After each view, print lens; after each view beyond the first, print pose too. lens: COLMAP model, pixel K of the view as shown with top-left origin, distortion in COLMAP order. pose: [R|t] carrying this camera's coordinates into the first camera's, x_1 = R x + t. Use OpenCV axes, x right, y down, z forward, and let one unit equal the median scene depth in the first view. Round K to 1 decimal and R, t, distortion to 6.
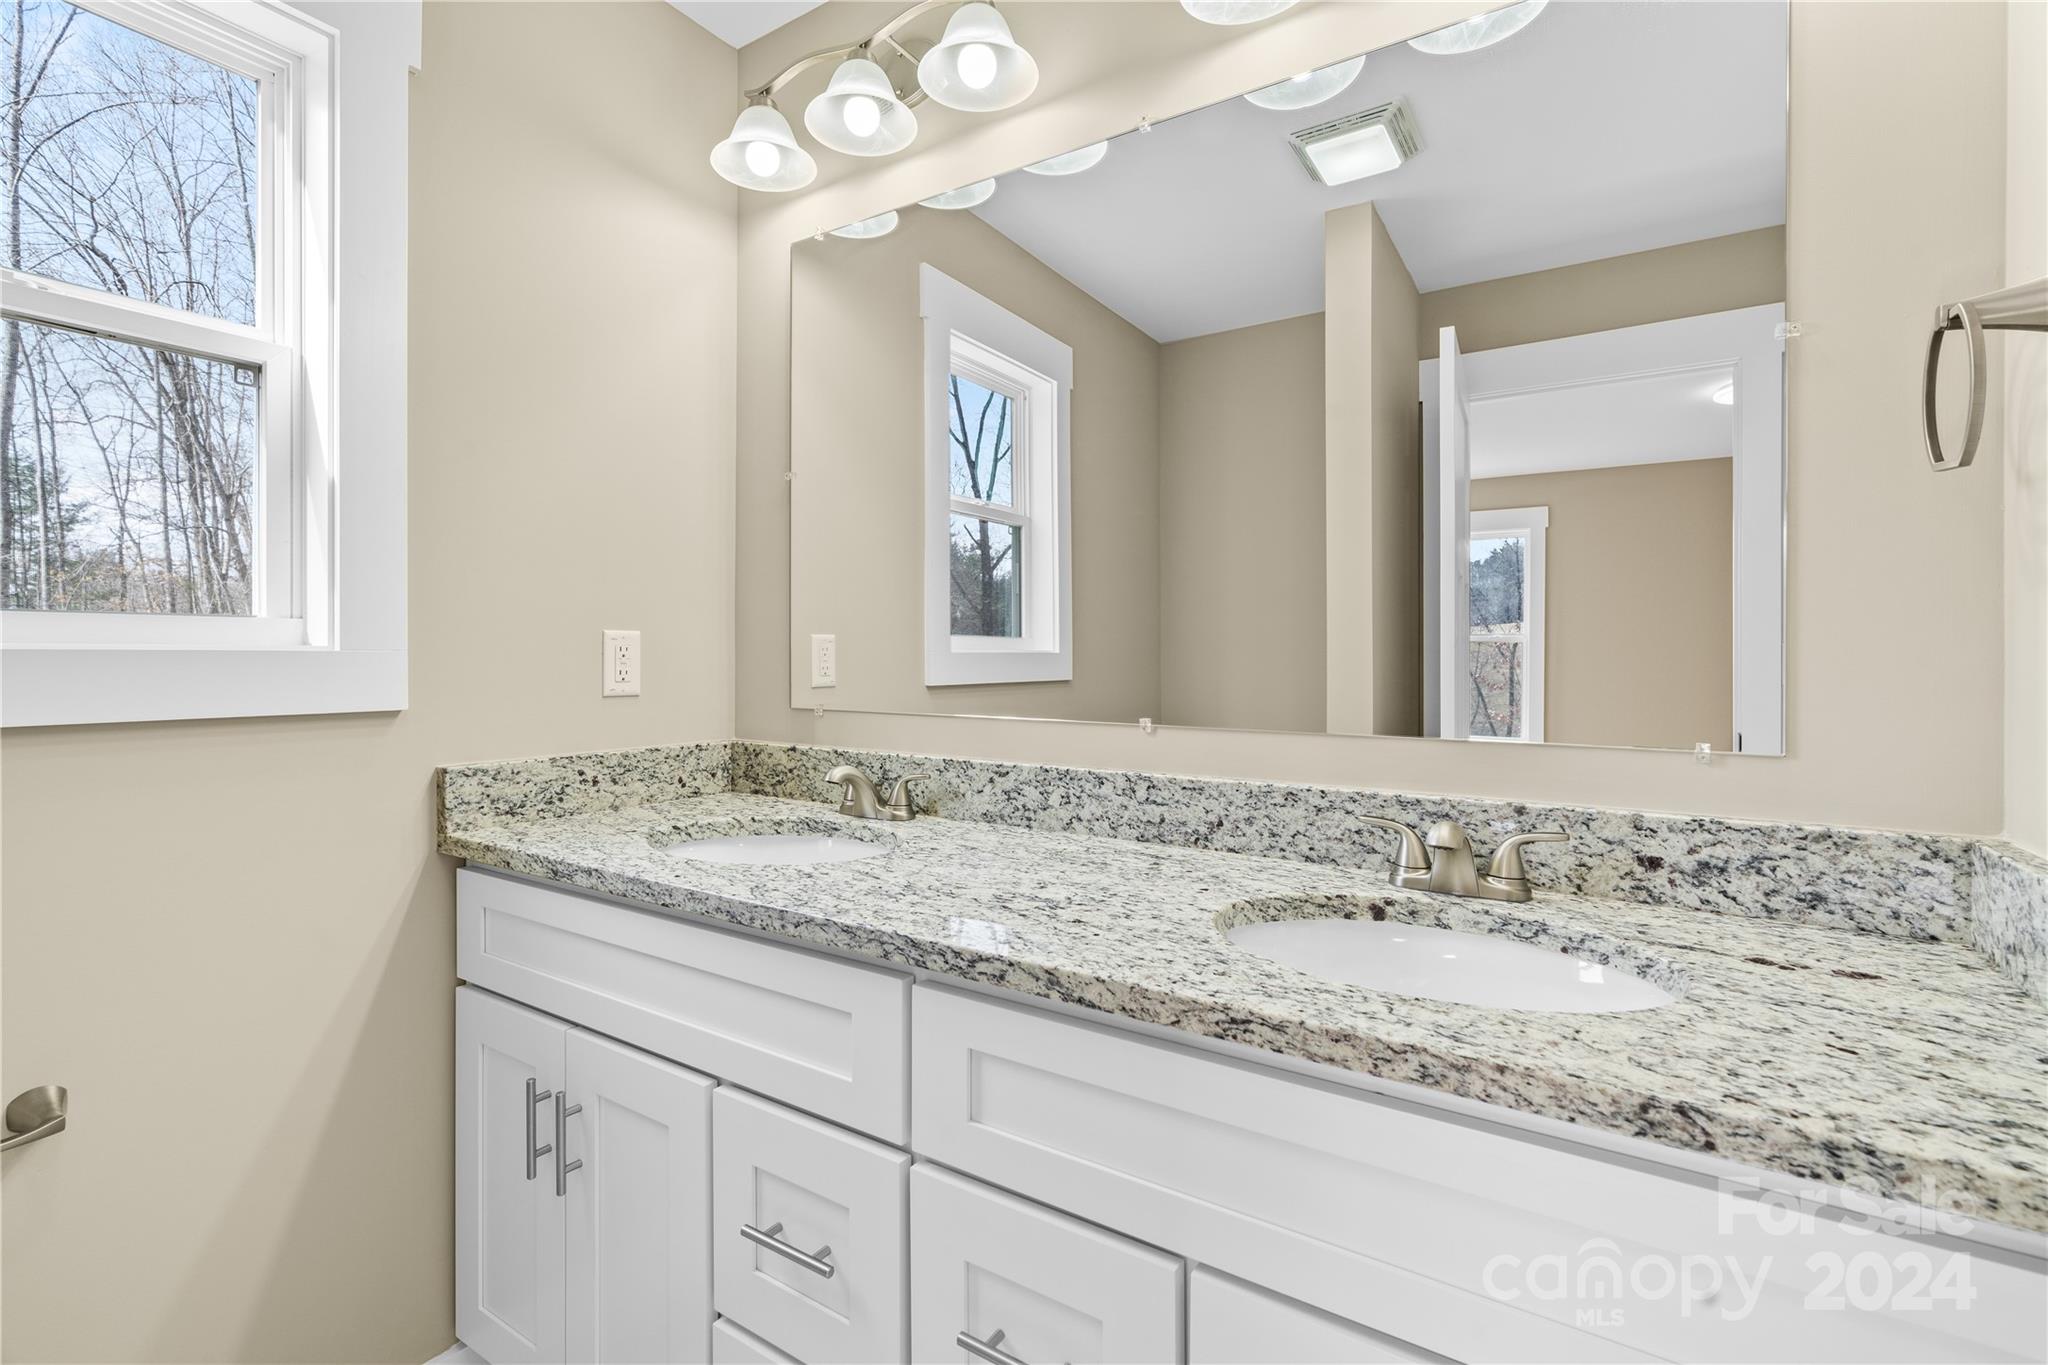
lens RADIAL K [[919.5, 0, 1015.9], [0, 919.5, 658.8], [0, 0, 1]] dist [-0.014056, 0.000964]
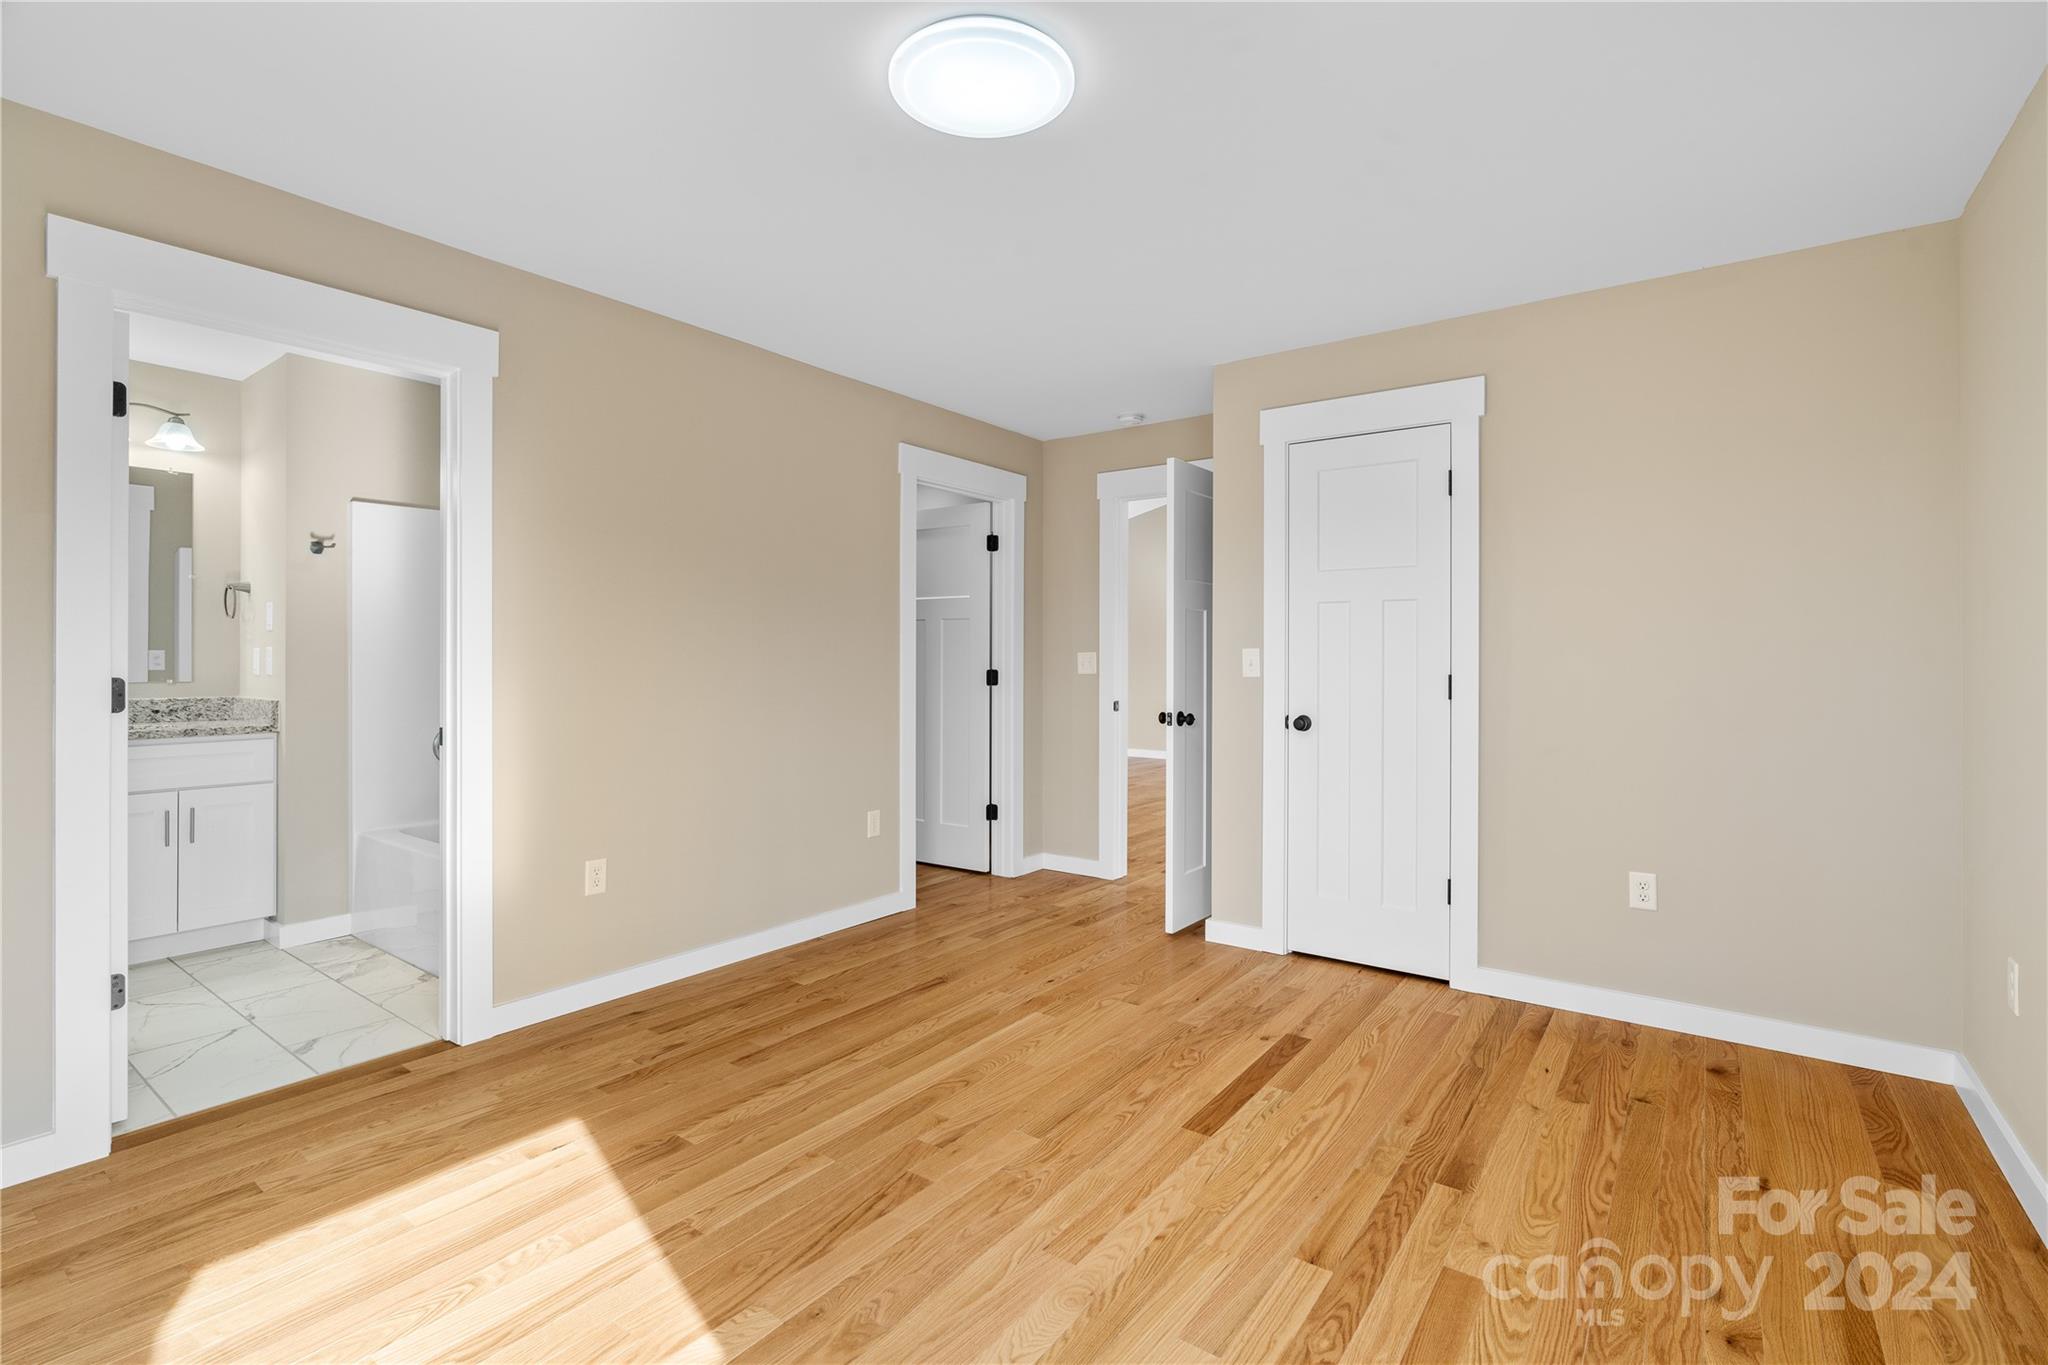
lens RADIAL K [[933.7, 0, 1032.0], [0, 933.7, 663.8], [0, 0, 1]] dist [-0.004999, 0.000280]
pose [[0.050610, -0.003308, 0.998713, -2.951509], [0.000565, 0.999994, 0.003284, 0.012899], [-0.998718, 0.000398, 0.050611, -2.807918]]
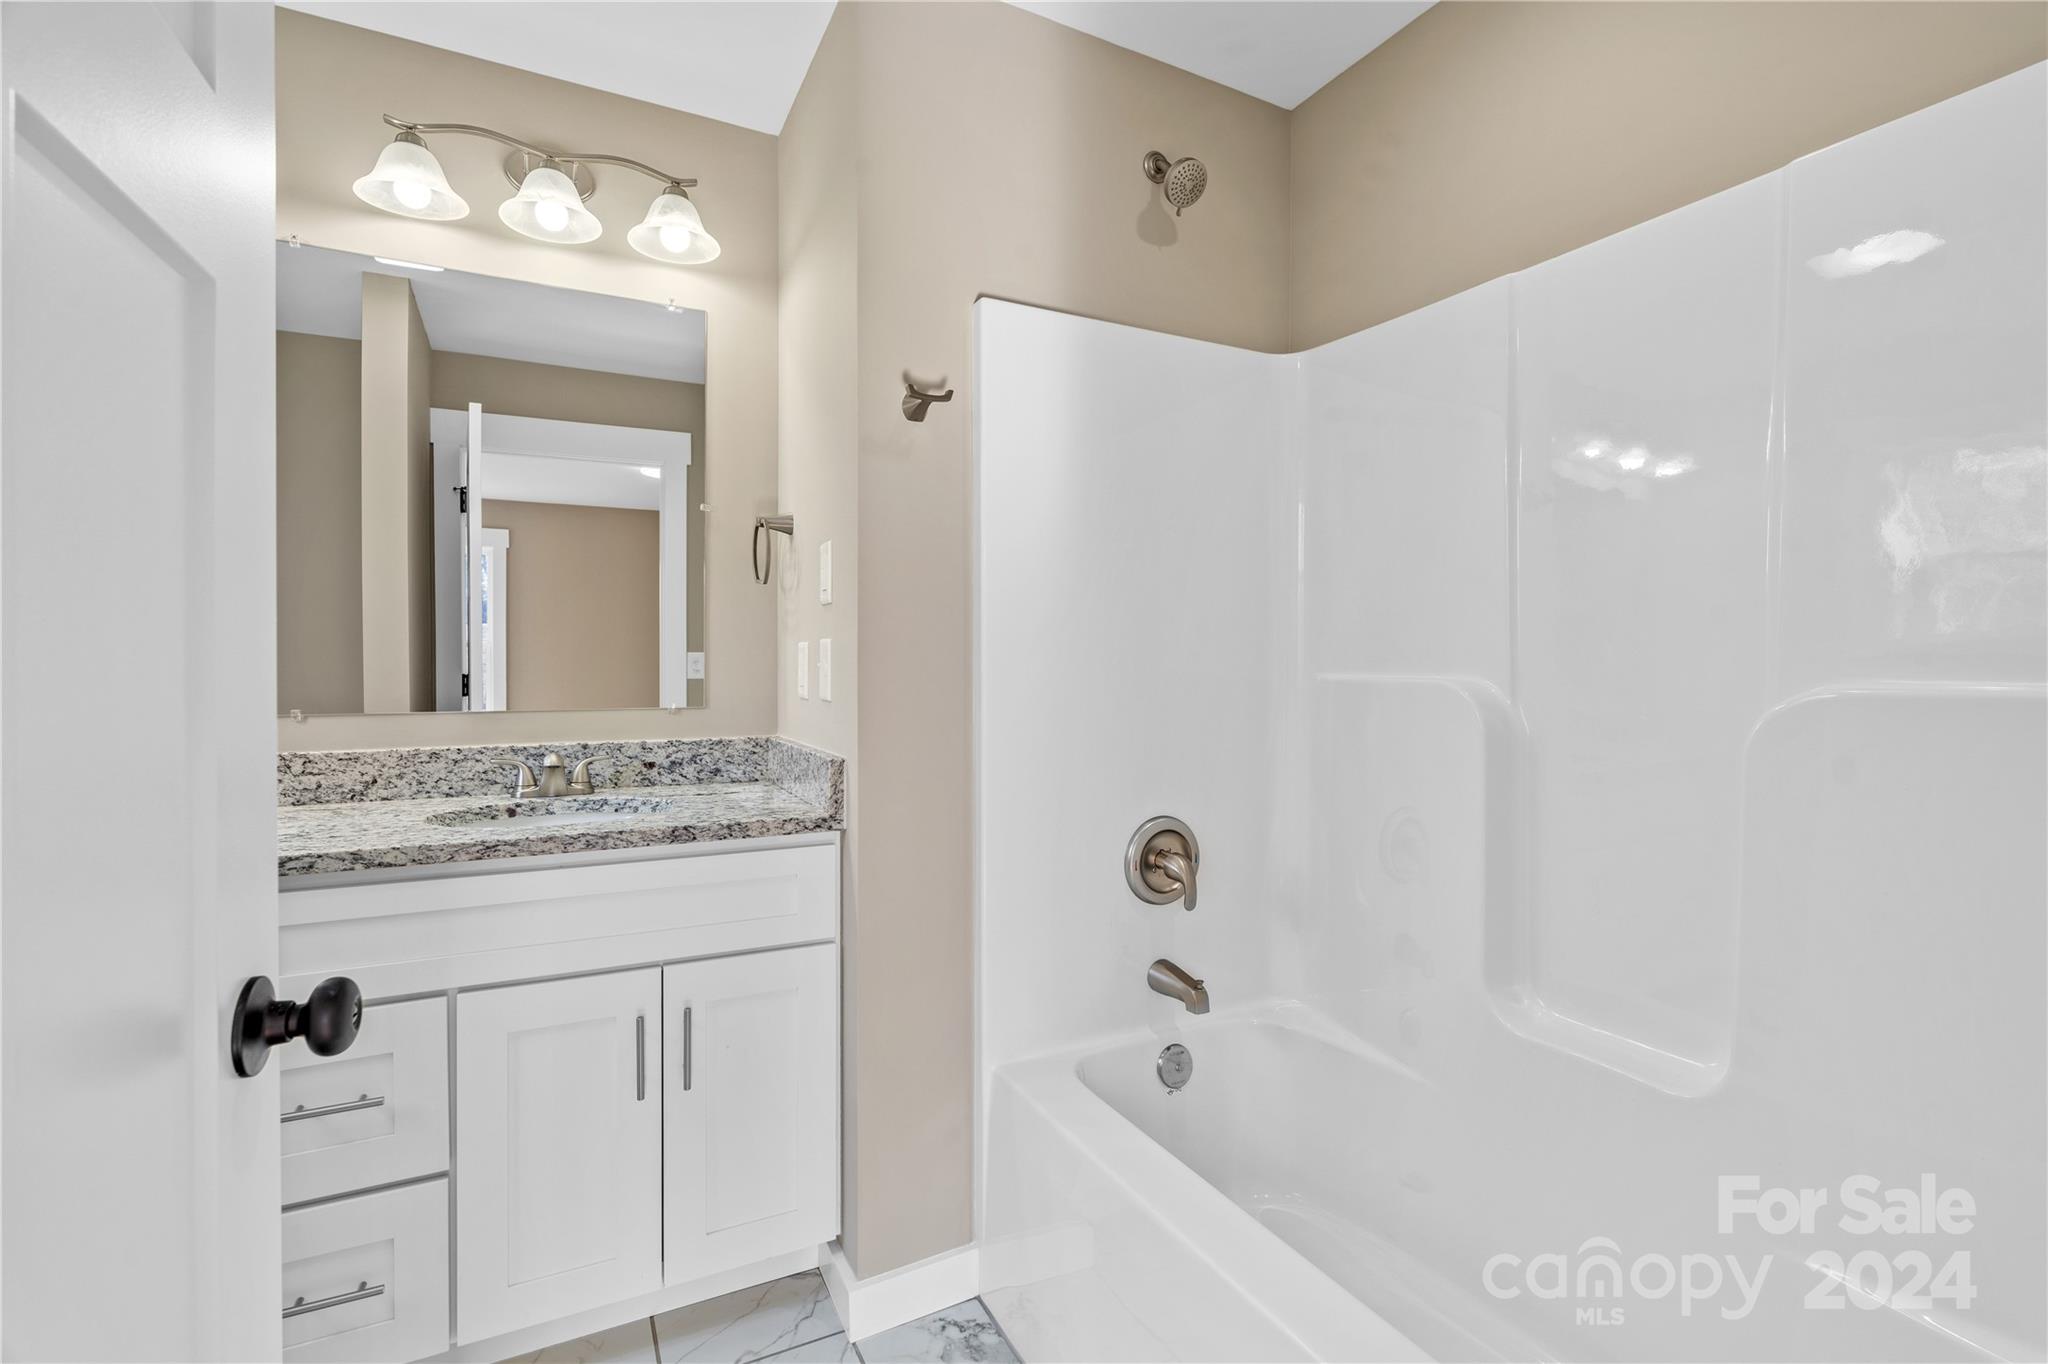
lens RADIAL K [[948.8, 0, 1031.6], [0, 948.8, 675.7], [0, 0, 1]] dist [0.001240, 0.000684]
pose [[0.484032, -0.013162, 0.874951, -0.694943], [0.001605, 0.999899, 0.014154, 0.000607], [-0.875049, -0.005446, 0.484004, -0.713250]]
